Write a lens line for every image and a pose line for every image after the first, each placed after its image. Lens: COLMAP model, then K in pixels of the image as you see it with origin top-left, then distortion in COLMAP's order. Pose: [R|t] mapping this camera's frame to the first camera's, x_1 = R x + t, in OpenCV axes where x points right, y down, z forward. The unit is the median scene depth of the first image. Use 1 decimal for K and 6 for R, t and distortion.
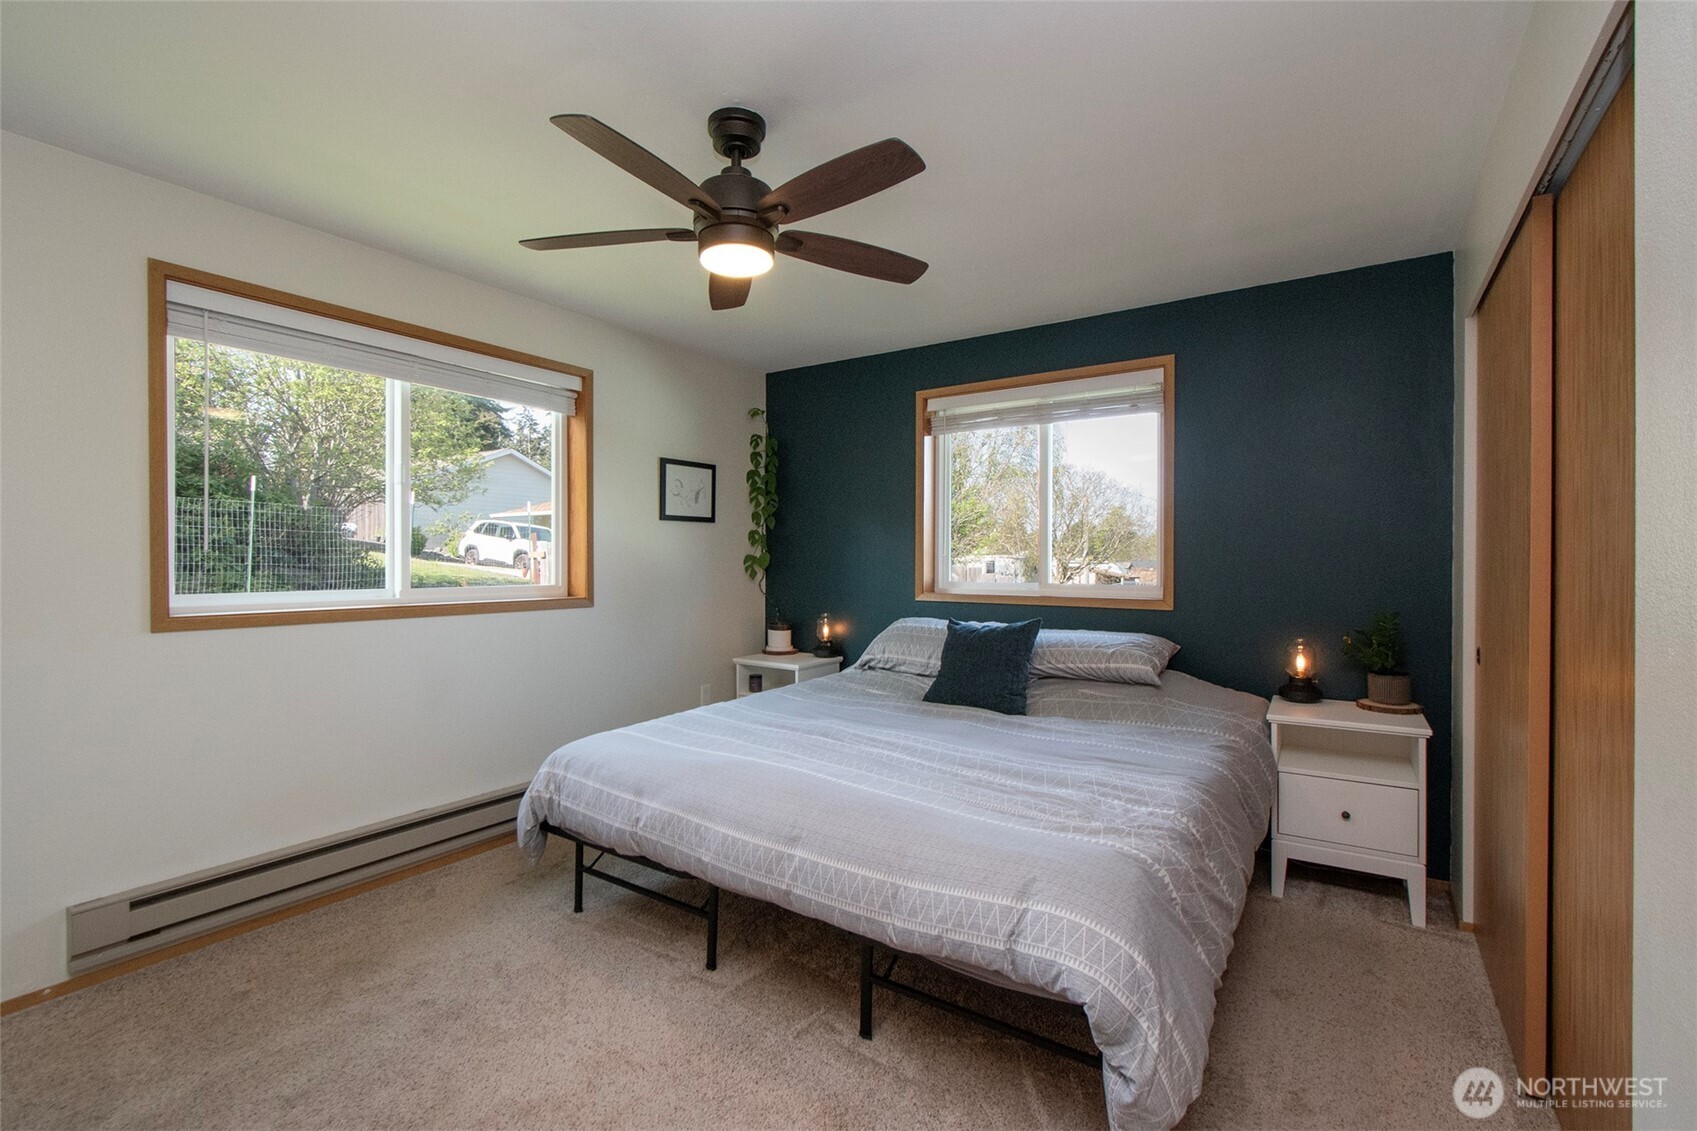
lens RADIAL K [[753.6, 0, 861.4], [0, 753.6, 569.1], [0, 0, 1]] dist [-0.000880, -0.000213]
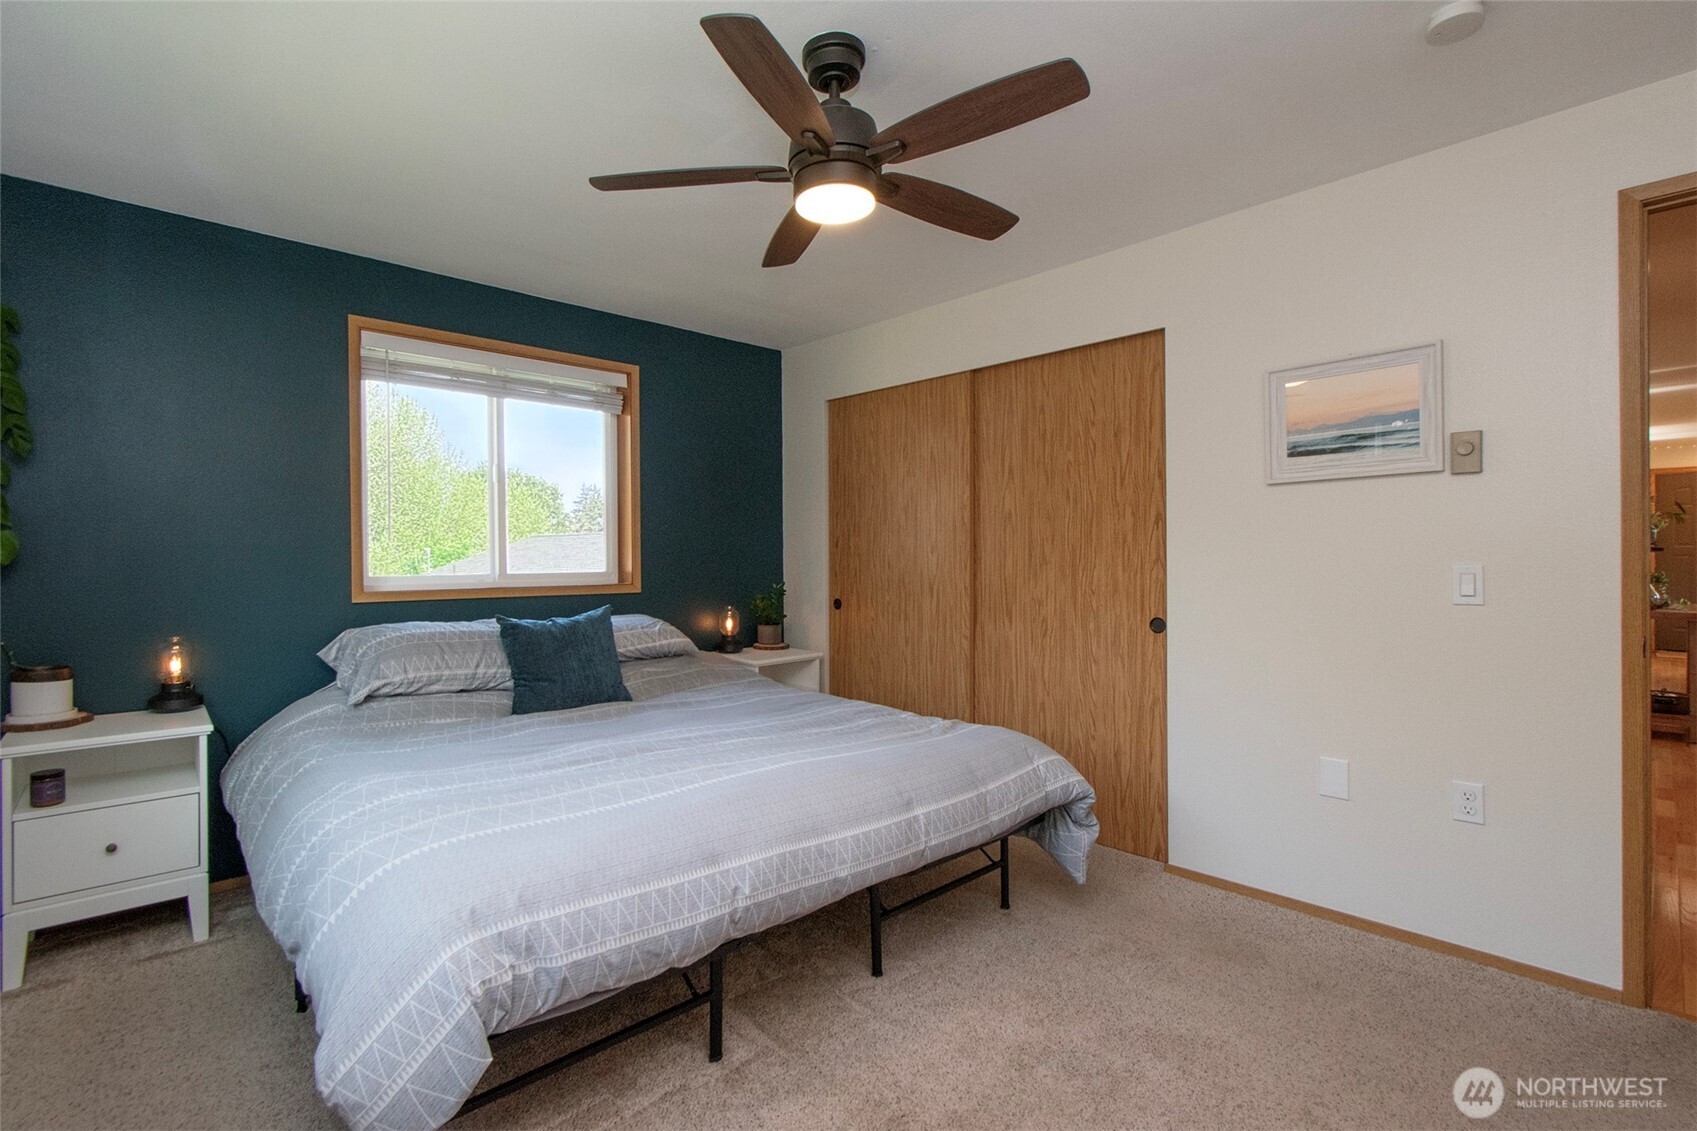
lens RADIAL K [[758.3, 0, 807.5], [0, 758.3, 554.7], [0, 0, 1]] dist [0.001311, 0.000186]
pose [[0.259584, -0.003052, 0.965716, -0.880736], [0.017883, 0.999839, -0.001647, 0.008267], [-0.965555, 0.017697, 0.259597, 0.655325]]
